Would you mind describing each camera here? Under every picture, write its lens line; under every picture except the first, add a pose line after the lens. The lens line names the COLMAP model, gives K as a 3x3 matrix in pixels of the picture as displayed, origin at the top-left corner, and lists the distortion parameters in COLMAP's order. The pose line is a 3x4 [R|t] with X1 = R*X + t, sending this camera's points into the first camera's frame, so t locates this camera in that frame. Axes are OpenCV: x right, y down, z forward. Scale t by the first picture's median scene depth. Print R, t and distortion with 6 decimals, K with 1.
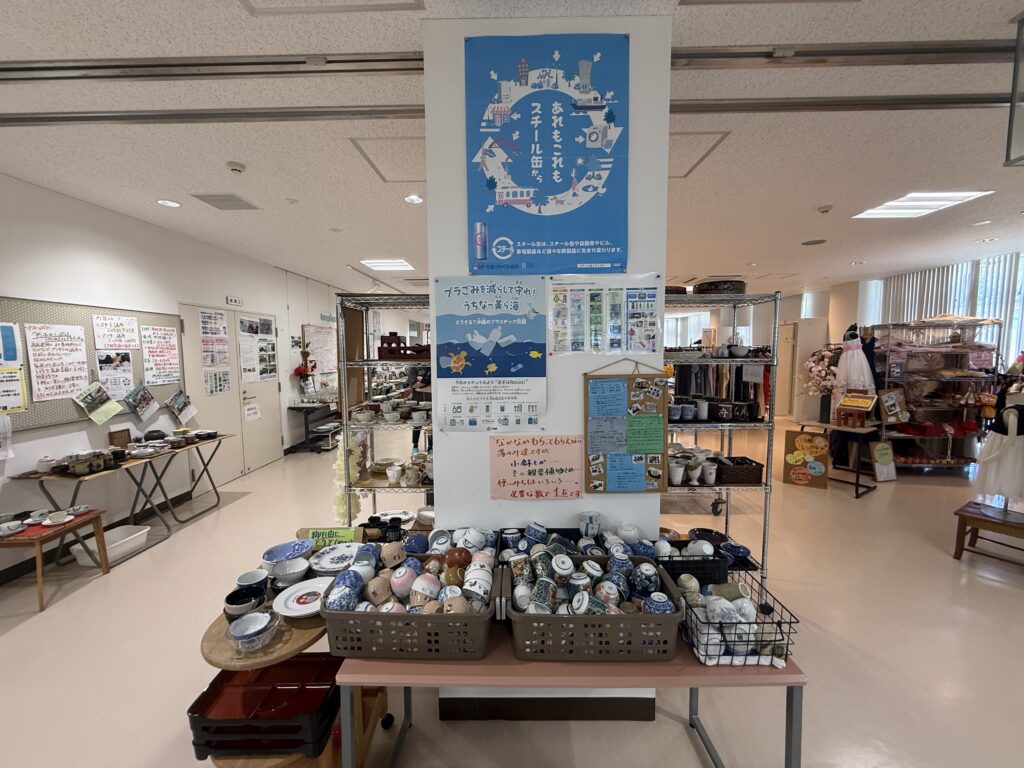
lens RADIAL K [[409.5, 0, 510.1], [0, 409.5, 386.2], [0, 0, 1]] dist [0.000646, -0.000135]
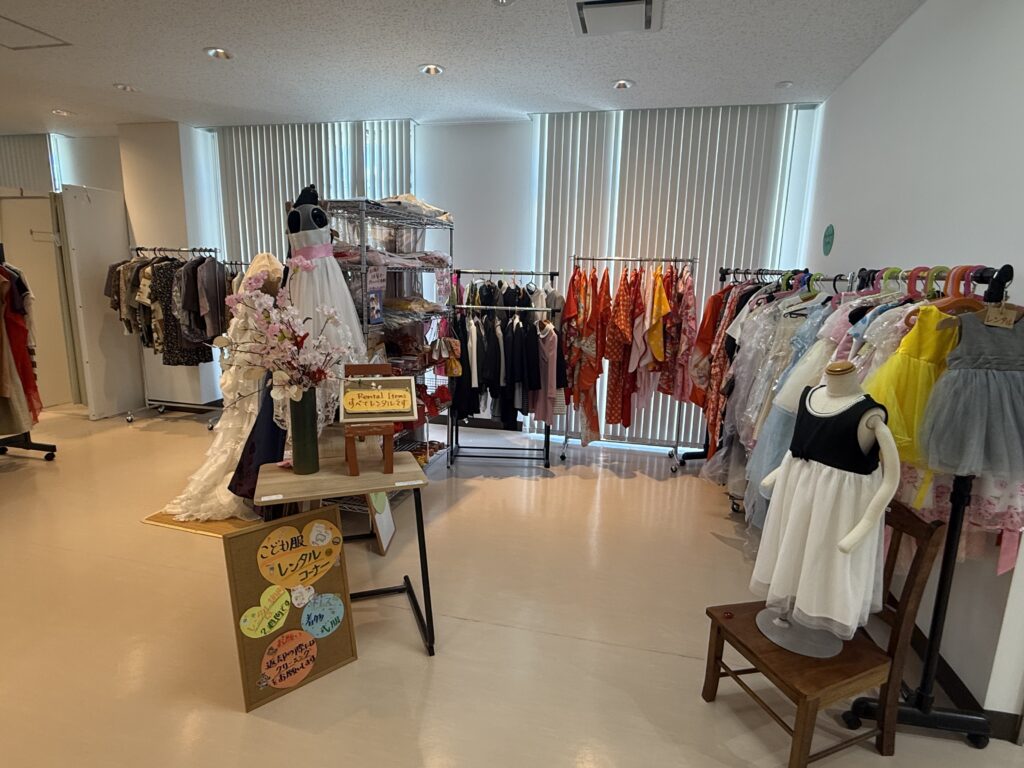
lens RADIAL K [[551.2, 0, 510.9], [0, 551.2, 387.8], [0, 0, 1]] dist [0.000482, 0.000666]
pose [[0.214437, -0.183229, 0.959398, 0.510037], [0.060306, 0.982857, 0.174230, -0.066299], [-0.974874, 0.020496, 0.221811, 0.994413]]
